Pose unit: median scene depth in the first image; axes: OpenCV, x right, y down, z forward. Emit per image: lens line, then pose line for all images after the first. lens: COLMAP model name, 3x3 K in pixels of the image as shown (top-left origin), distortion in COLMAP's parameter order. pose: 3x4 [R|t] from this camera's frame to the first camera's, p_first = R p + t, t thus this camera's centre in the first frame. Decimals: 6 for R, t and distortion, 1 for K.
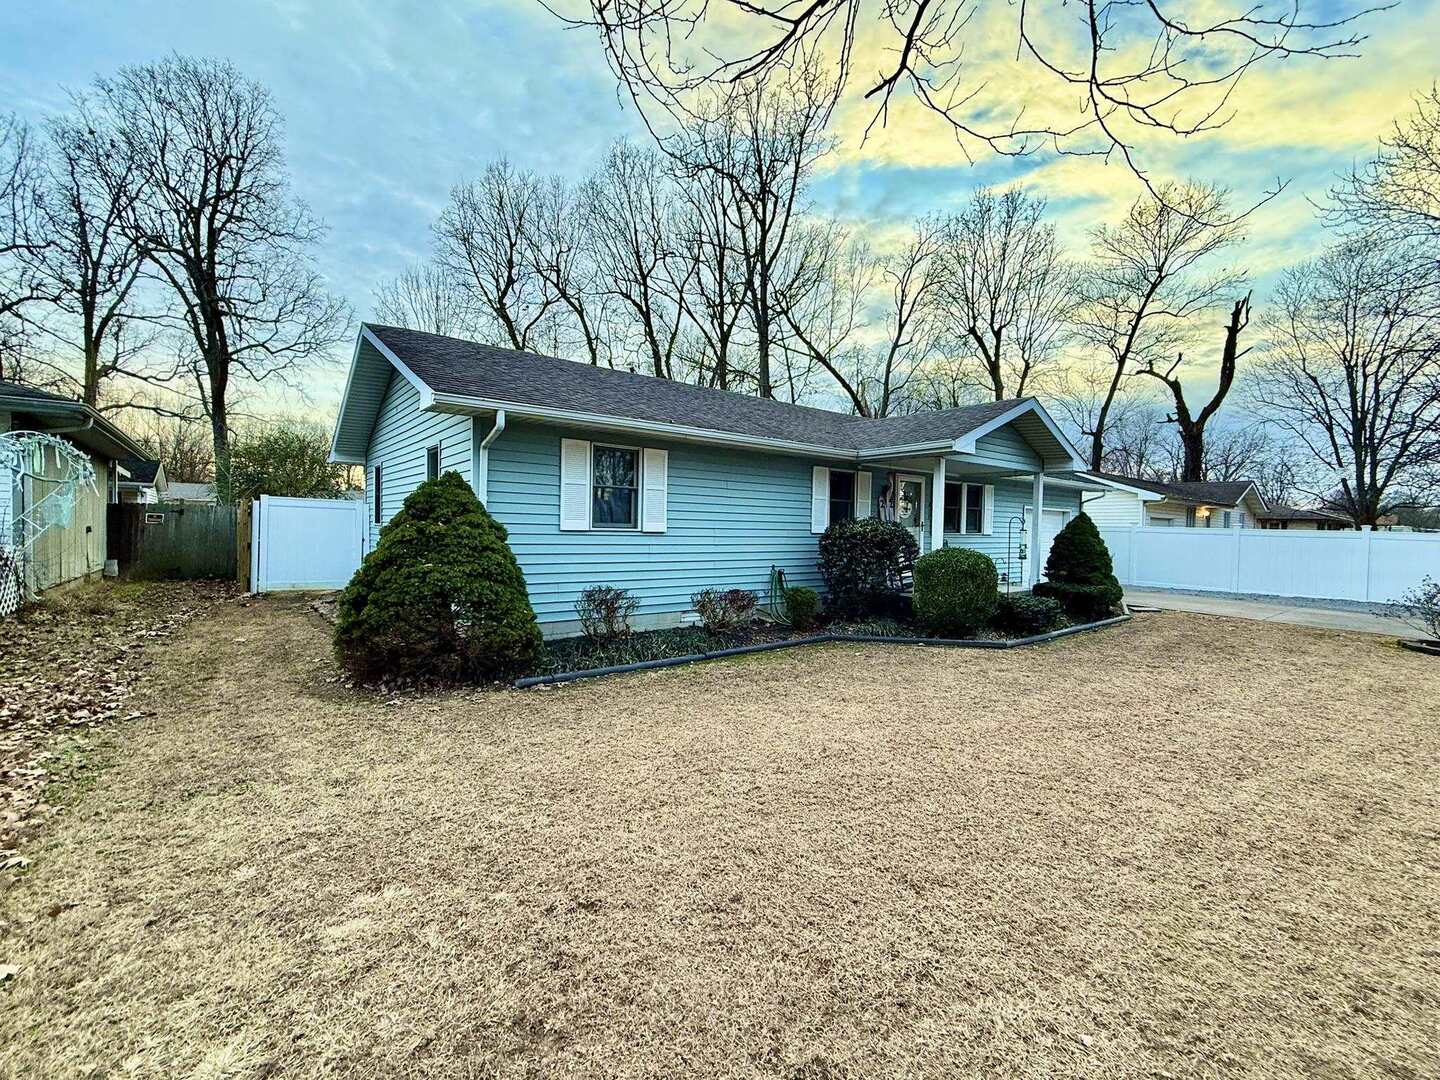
lens RADIAL K [[624.7, 0, 720.0], [0, 624.7, 540.0], [0, 0, 1]] dist [-0.001503, -0.000052]
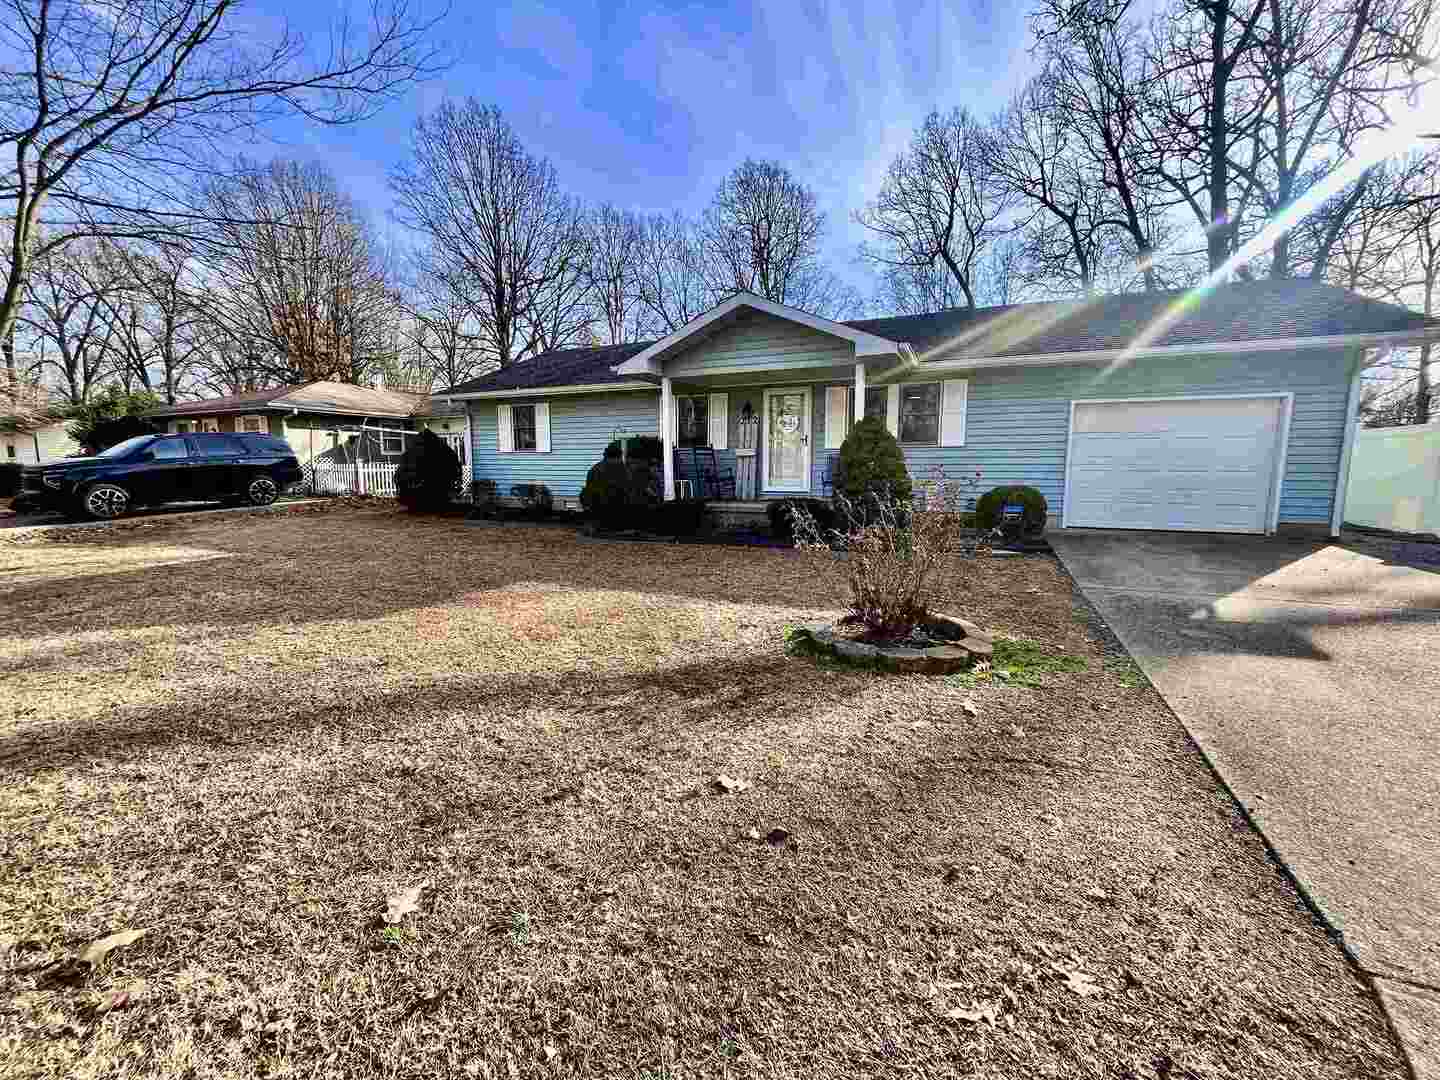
lens RADIAL K [[595.9, 0, 716.7], [0, 595.9, 538.9], [0, 0, 1]] dist [0.000153, -0.000001]
pose [[0.448202, 0.094060, -0.888970, 1.468348], [-0.012859, 0.995024, 0.098798, 0.054949], [0.893840, -0.032851, 0.447182, 0.615528]]
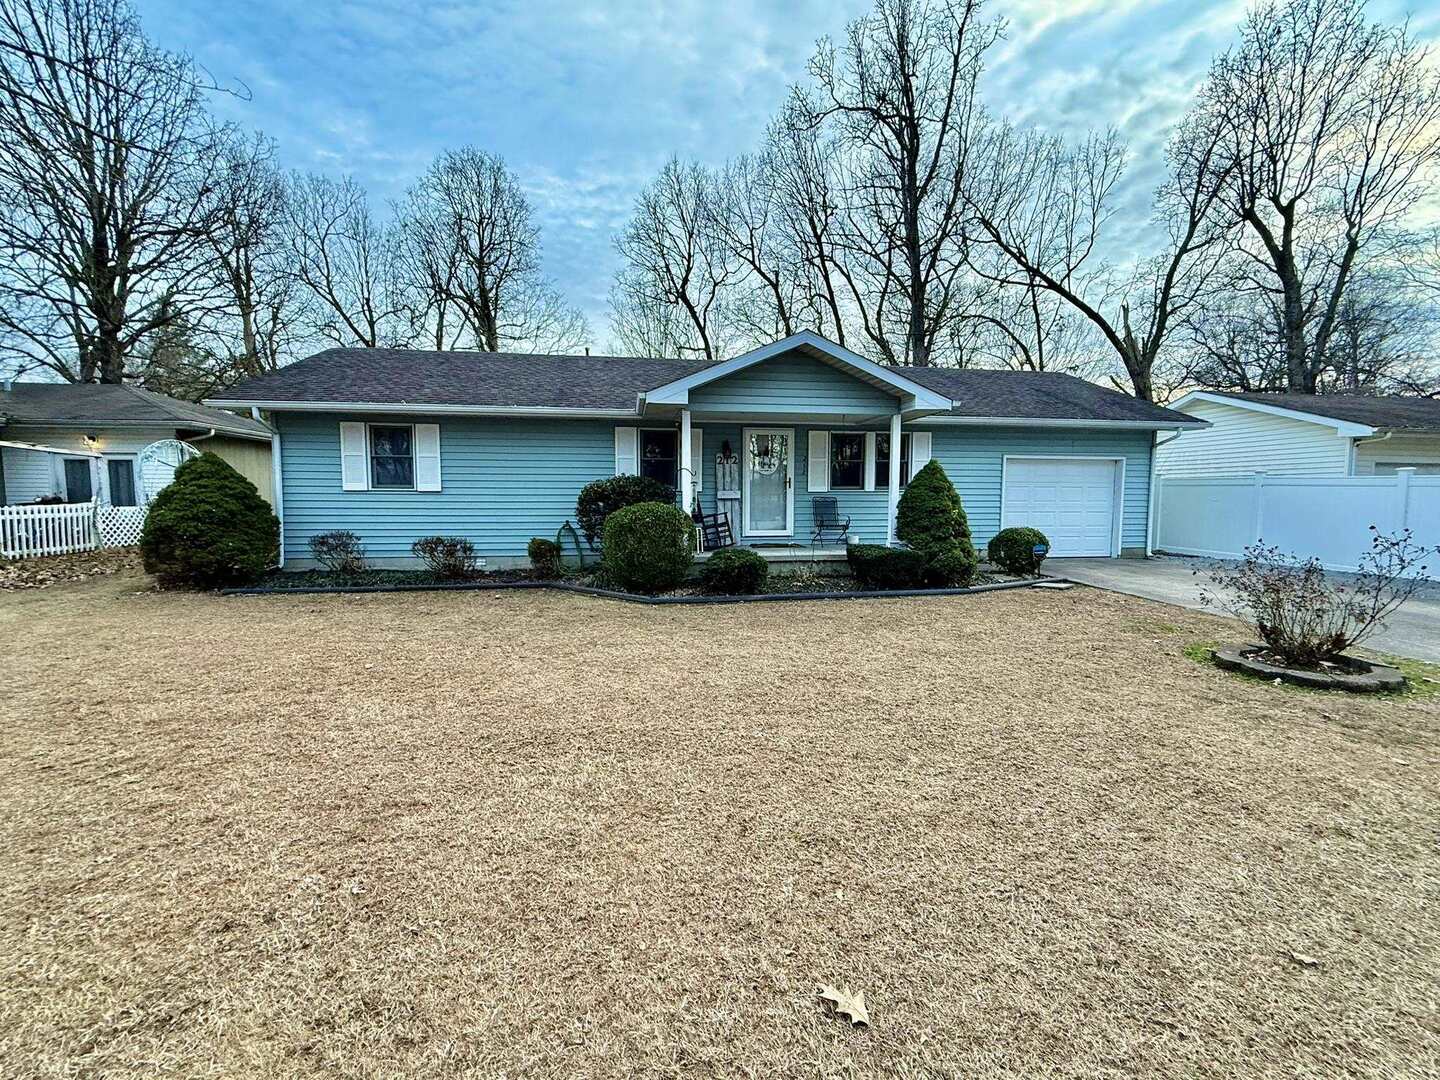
lens RADIAL K [[618.1, 0, 720.0], [0, 618.1, 540.0], [0, 0, 1]] dist [0.011359, 0.000038]
pose [[0.871477, 0.024009, -0.489849, 0.929228], [0.002942, 0.998527, 0.054174, 0.018203], [0.490428, -0.048653, 0.870122, 0.173225]]
